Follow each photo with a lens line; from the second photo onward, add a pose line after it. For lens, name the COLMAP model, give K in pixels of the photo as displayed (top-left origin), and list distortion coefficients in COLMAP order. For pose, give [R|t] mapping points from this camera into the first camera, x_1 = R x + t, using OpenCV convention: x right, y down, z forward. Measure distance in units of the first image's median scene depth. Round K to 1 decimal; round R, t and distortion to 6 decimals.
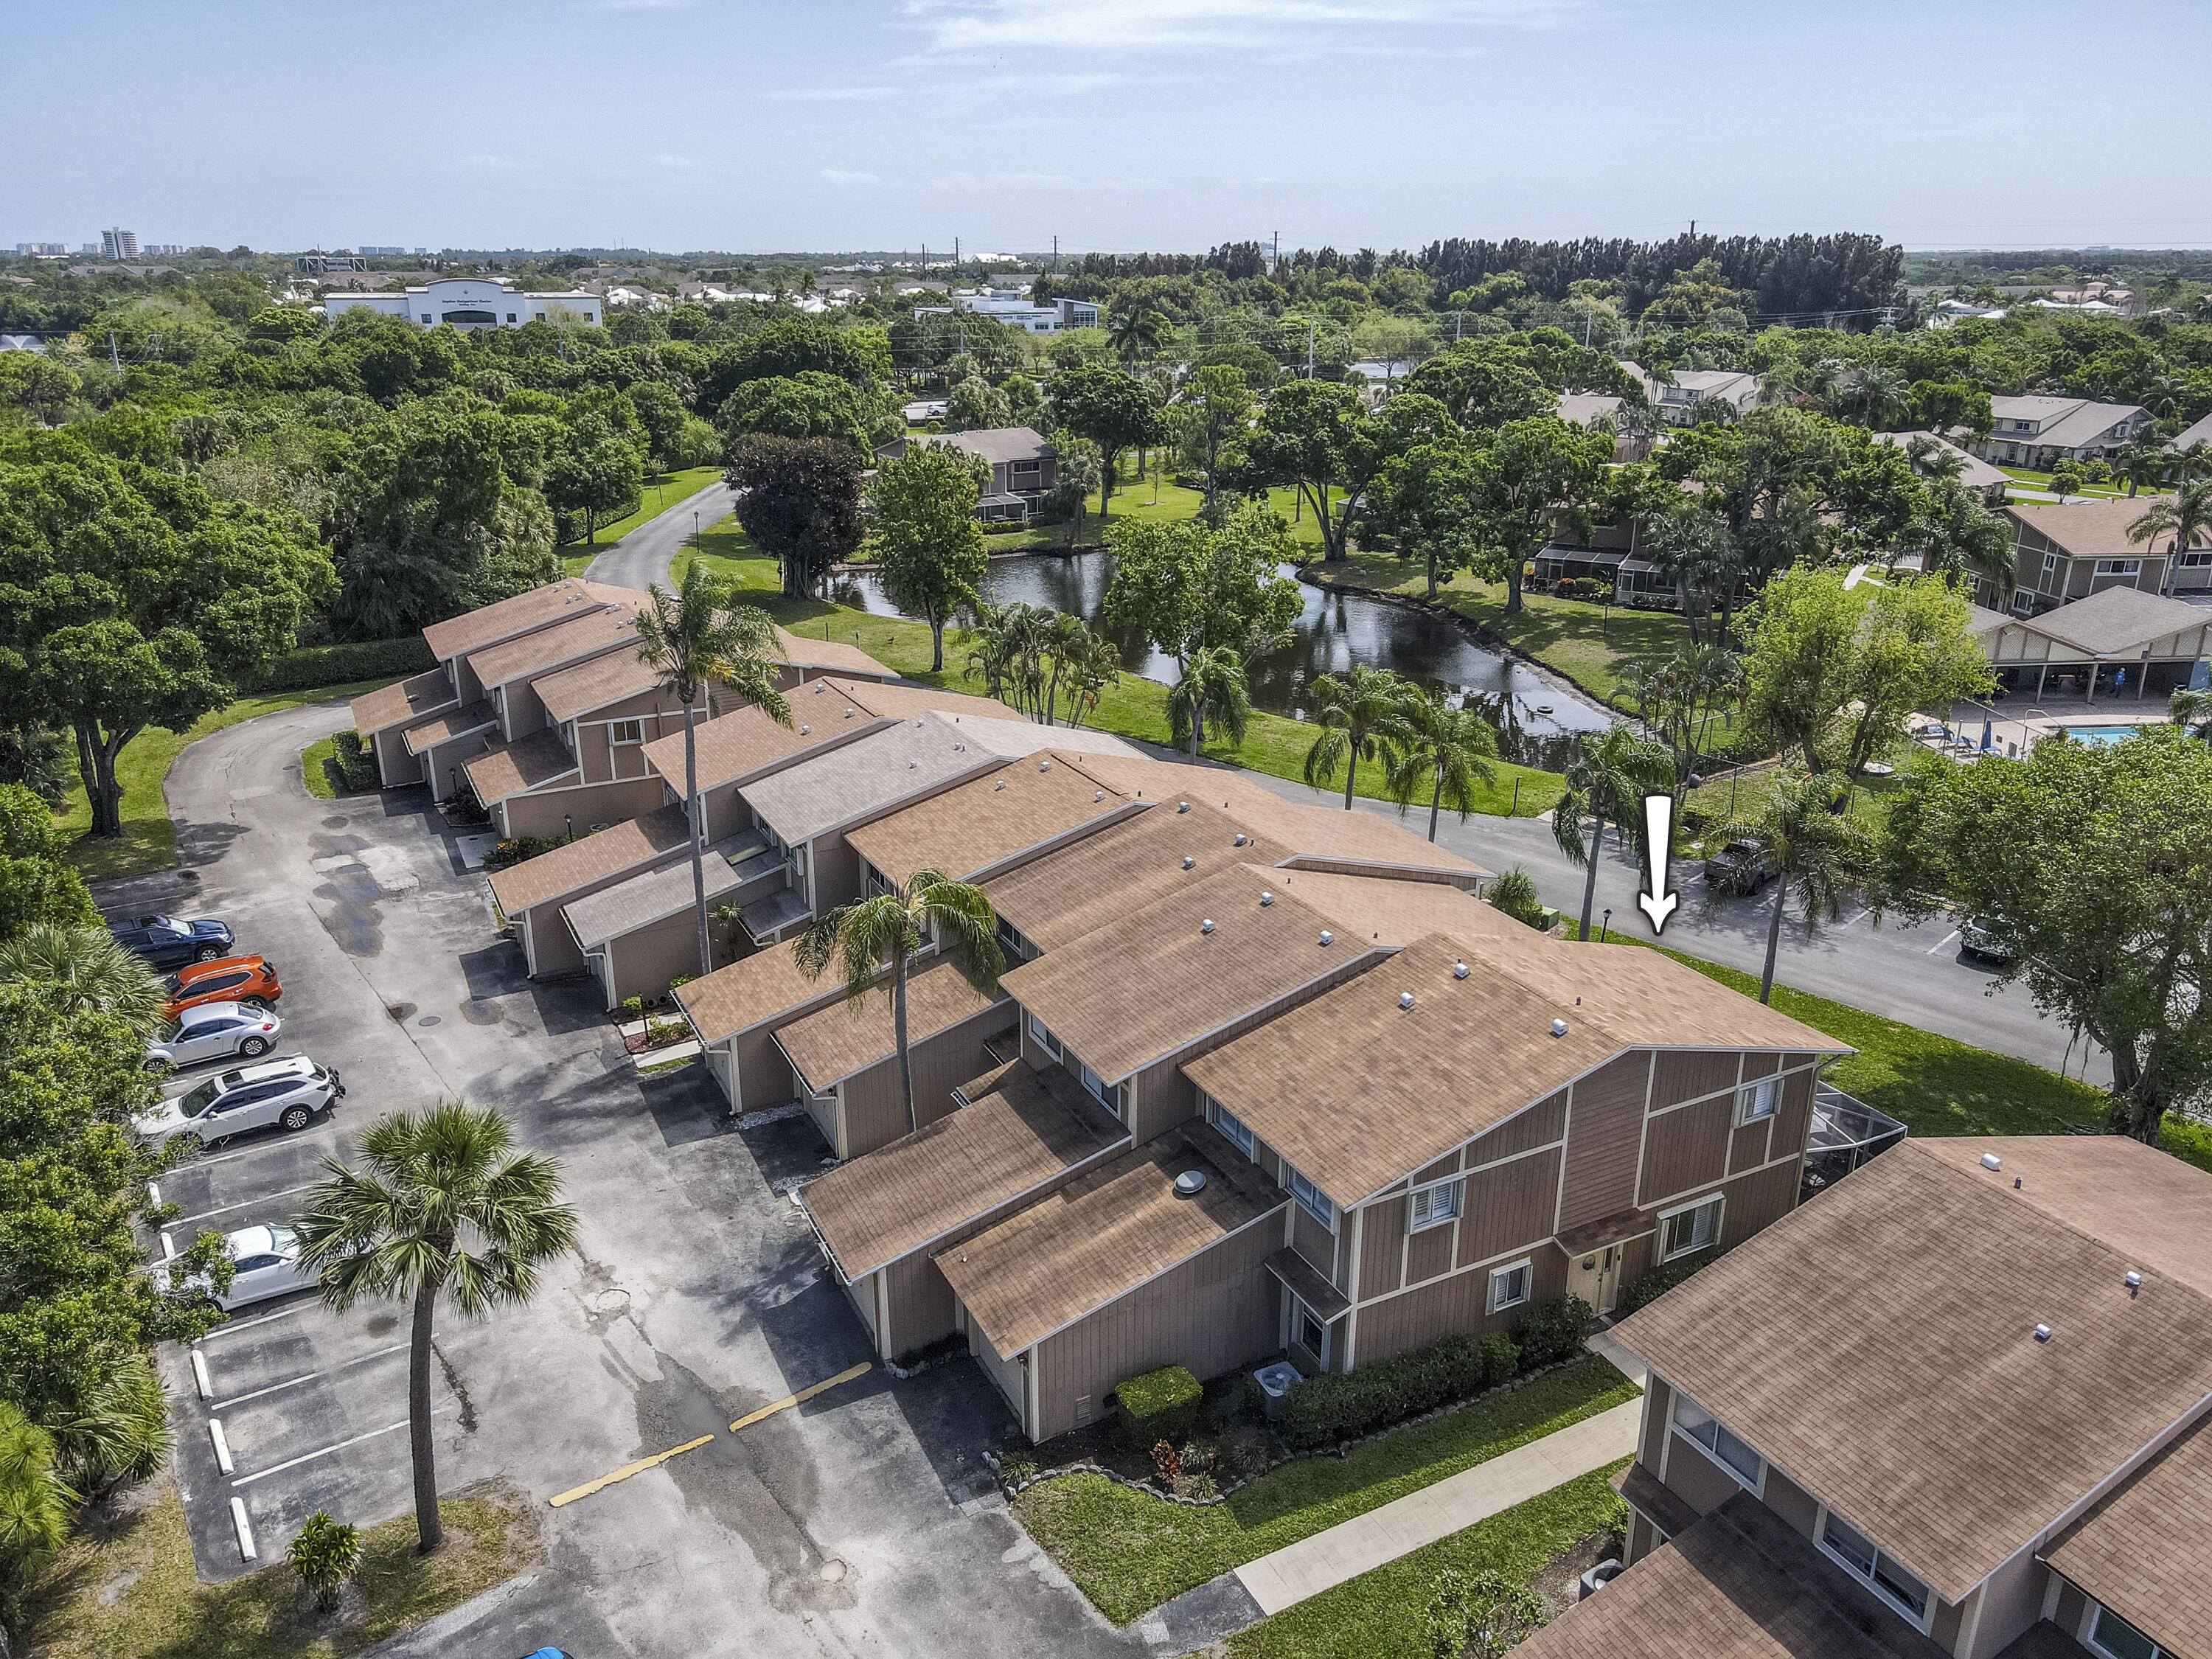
lens RADIAL K [[1596.8, 0, 1106.0], [0, 1596.8, 829.5], [0, 0, 1]] dist [0.013922, -0.008546]
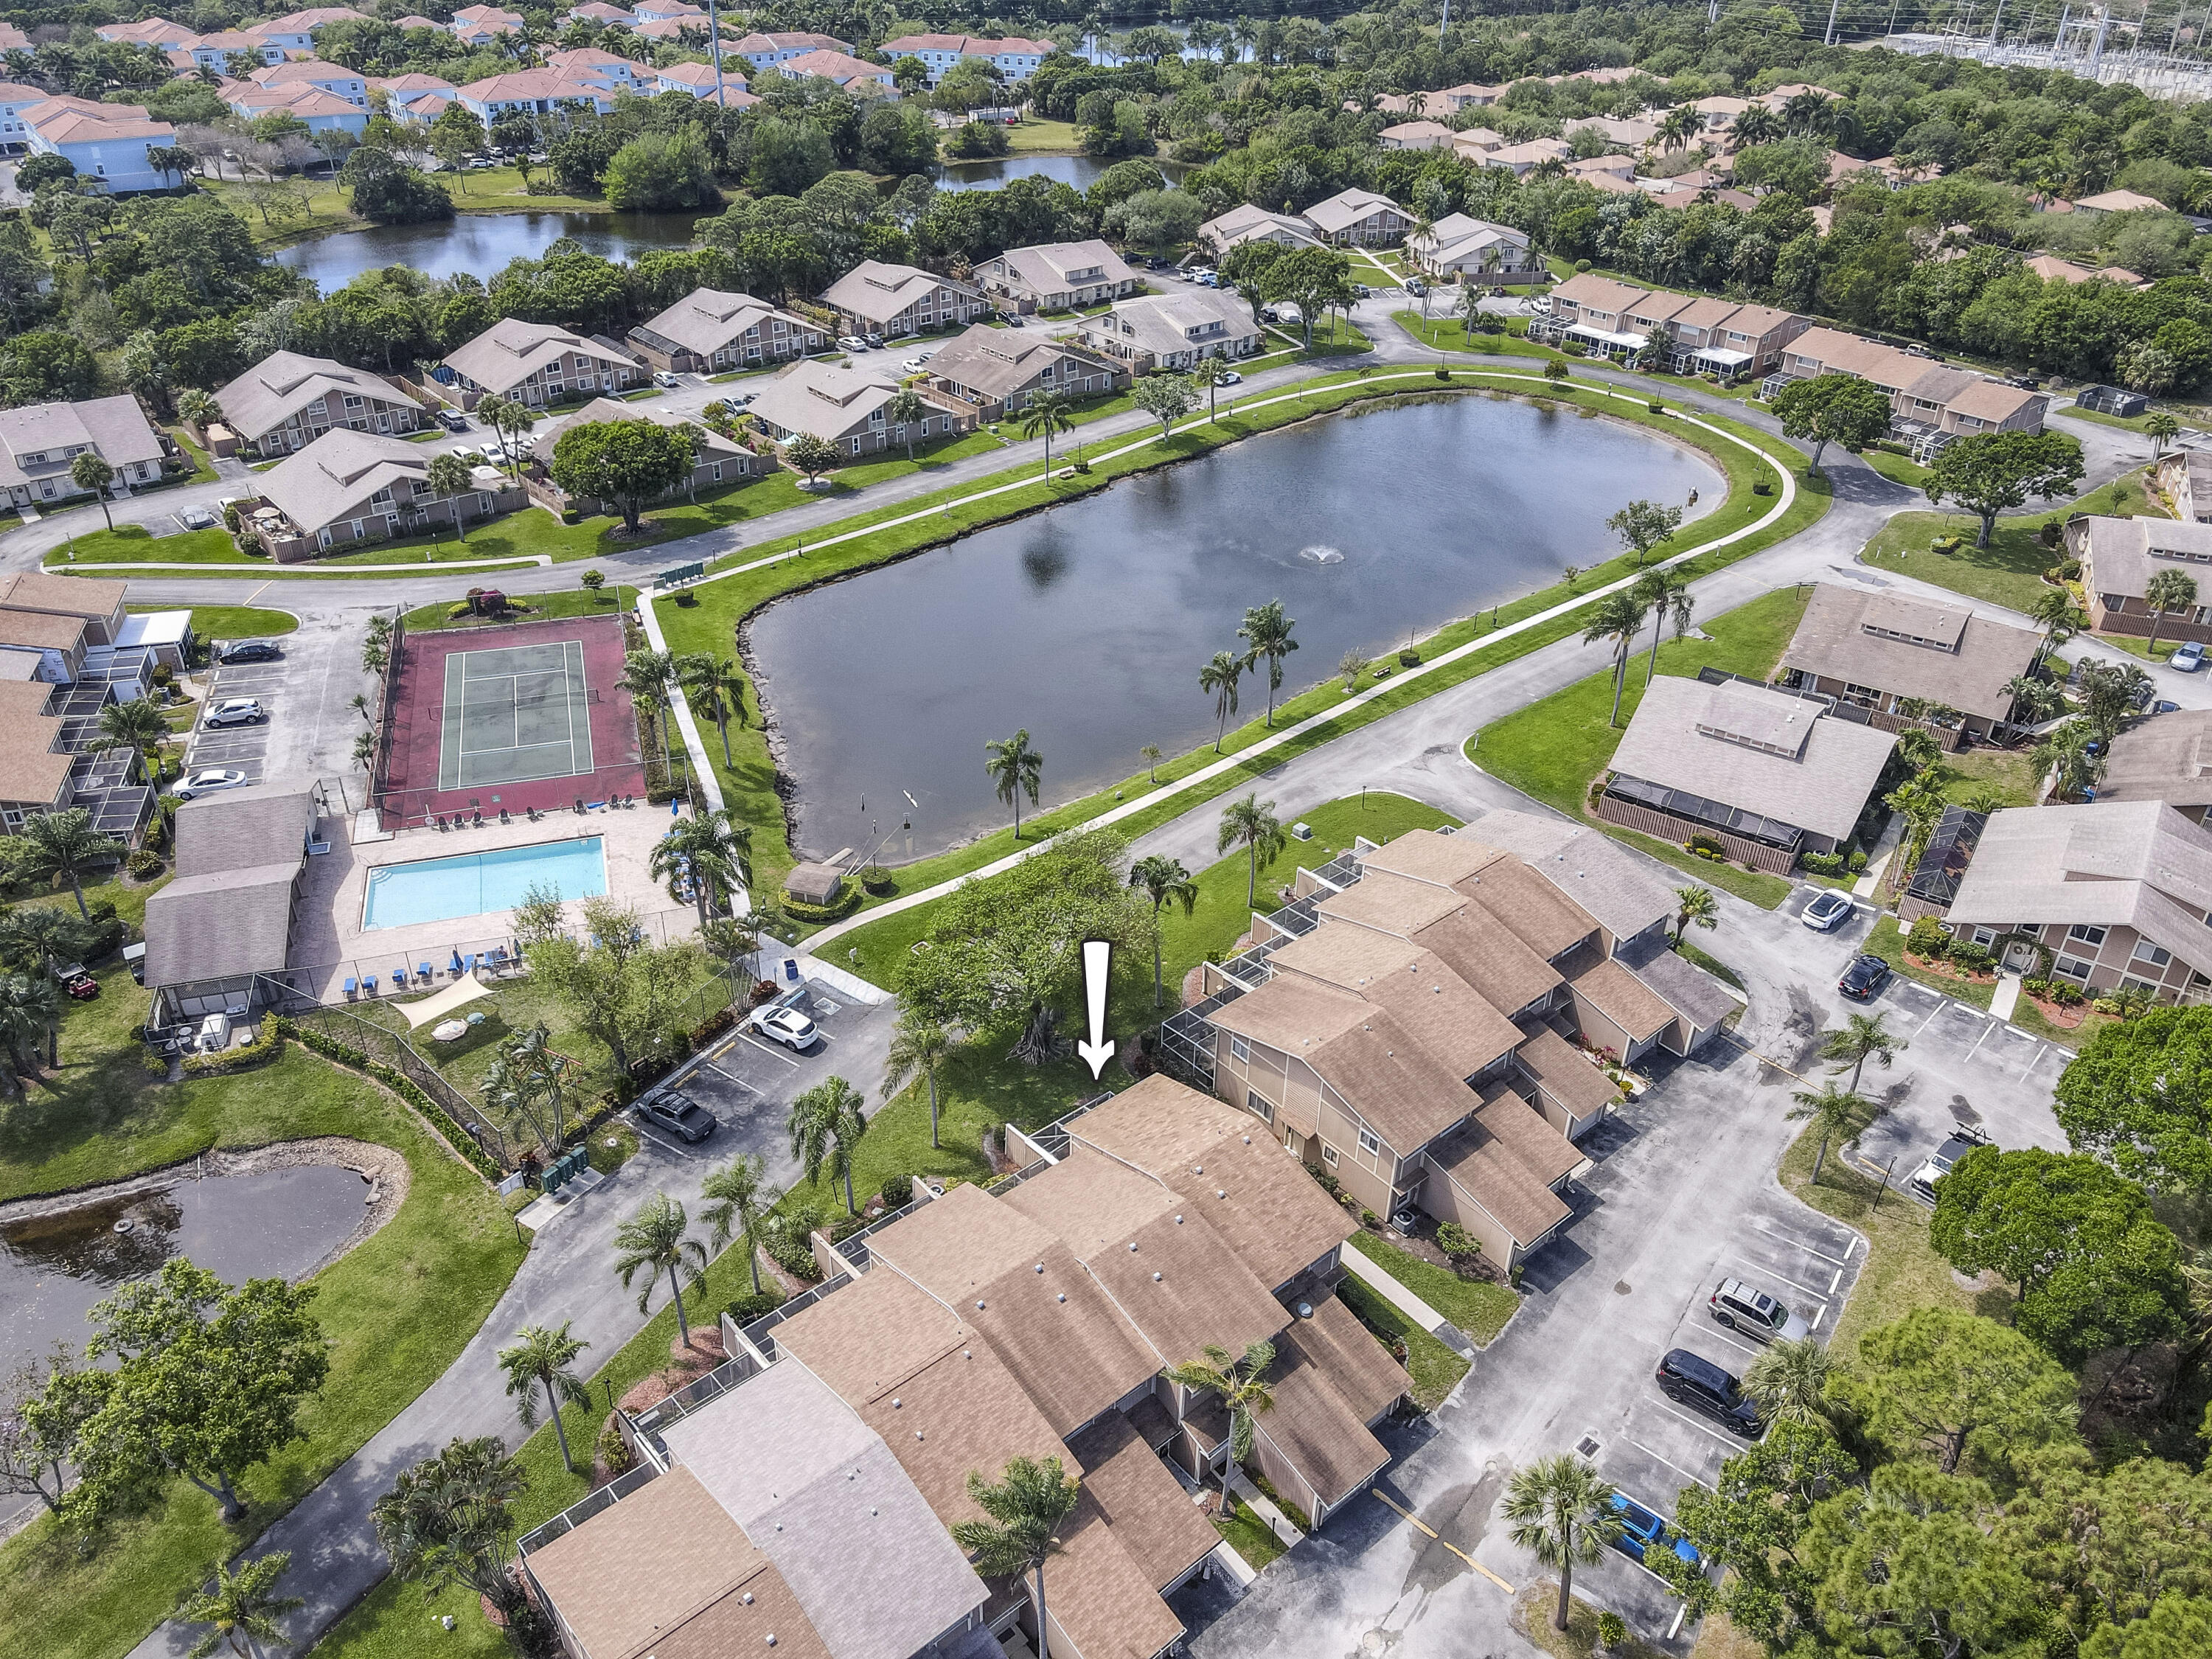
lens RADIAL K [[1596.8, 0, 1106.0], [0, 1596.8, 829.5], [0, 0, 1]] dist [0.013922, -0.008546]
pose [[-0.234237, -0.516310, 0.823746, -1.308082], [0.316193, 0.760791, 0.566762, -1.553992], [-0.919323, 0.393219, -0.014952, 1.028087]]
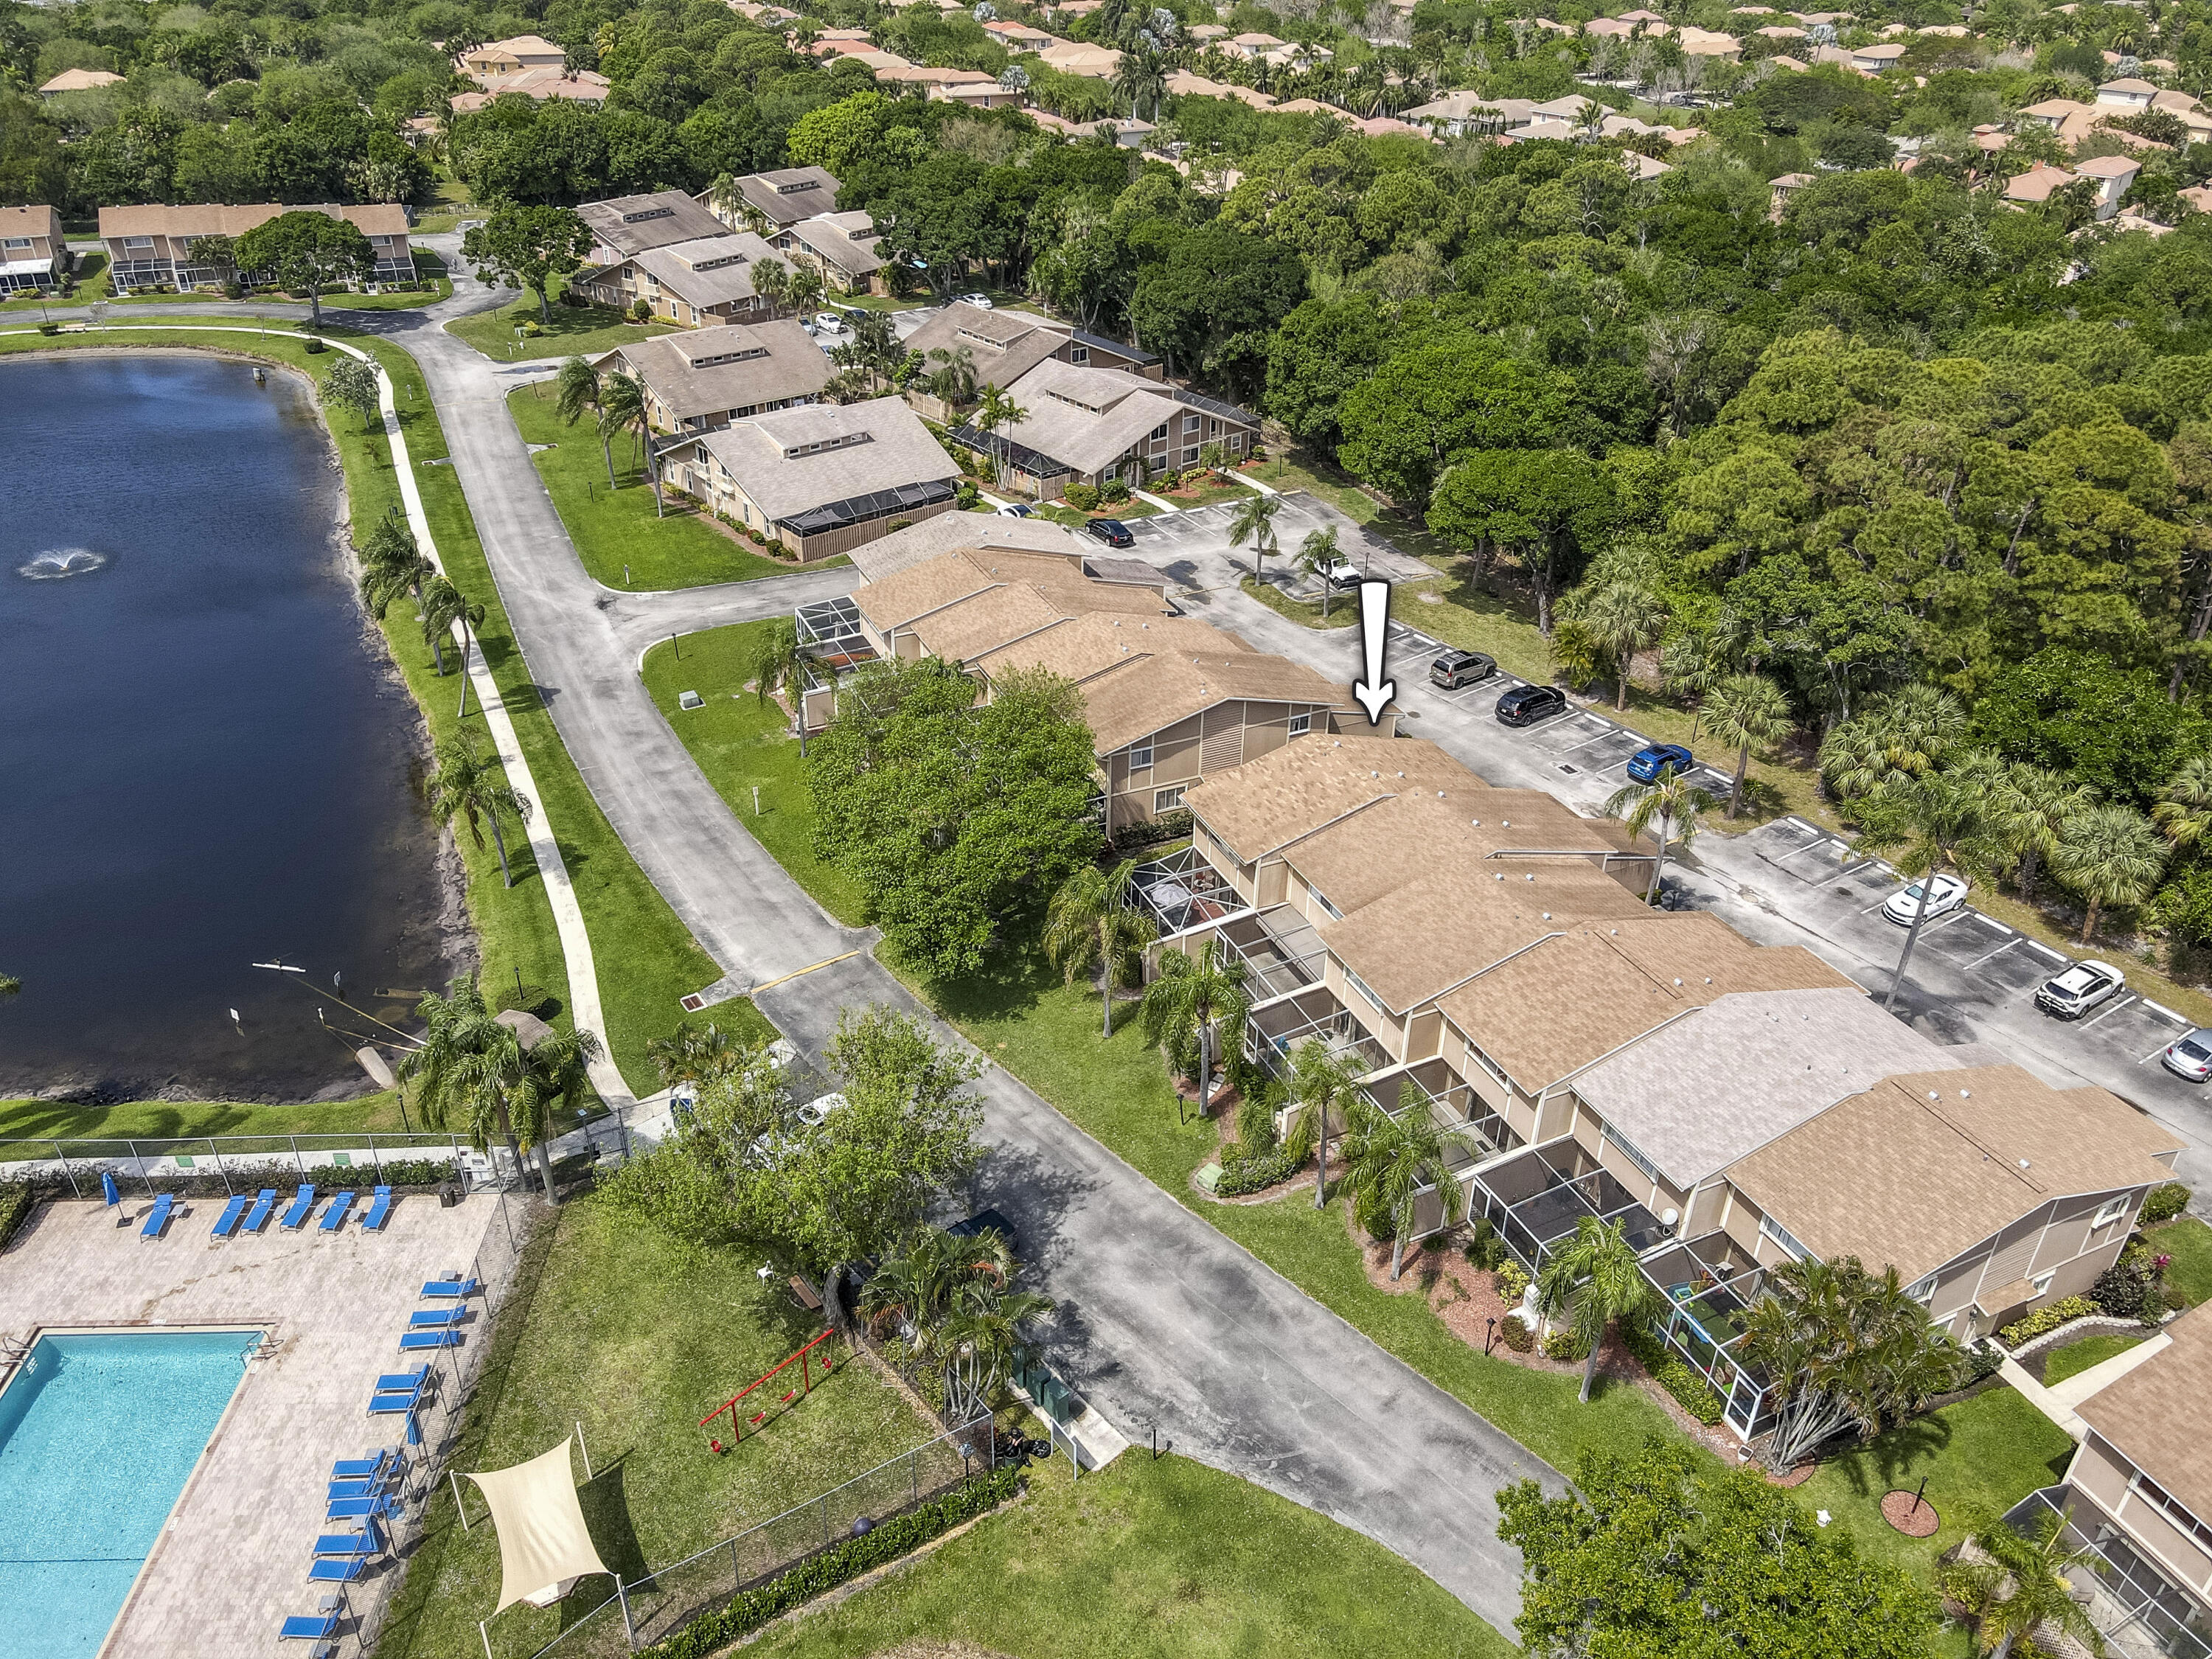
lens RADIAL K [[1570.6, 0, 1103.1], [0, 1570.6, 817.7], [0, 0, 1]] dist [0.055551, -0.038682]
pose [[-0.999347, -0.027926, 0.022930, 0.553079], [0.000314, 0.627853, 0.778332, -1.564036], [-0.036132, 0.777831, -0.627435, 2.487384]]
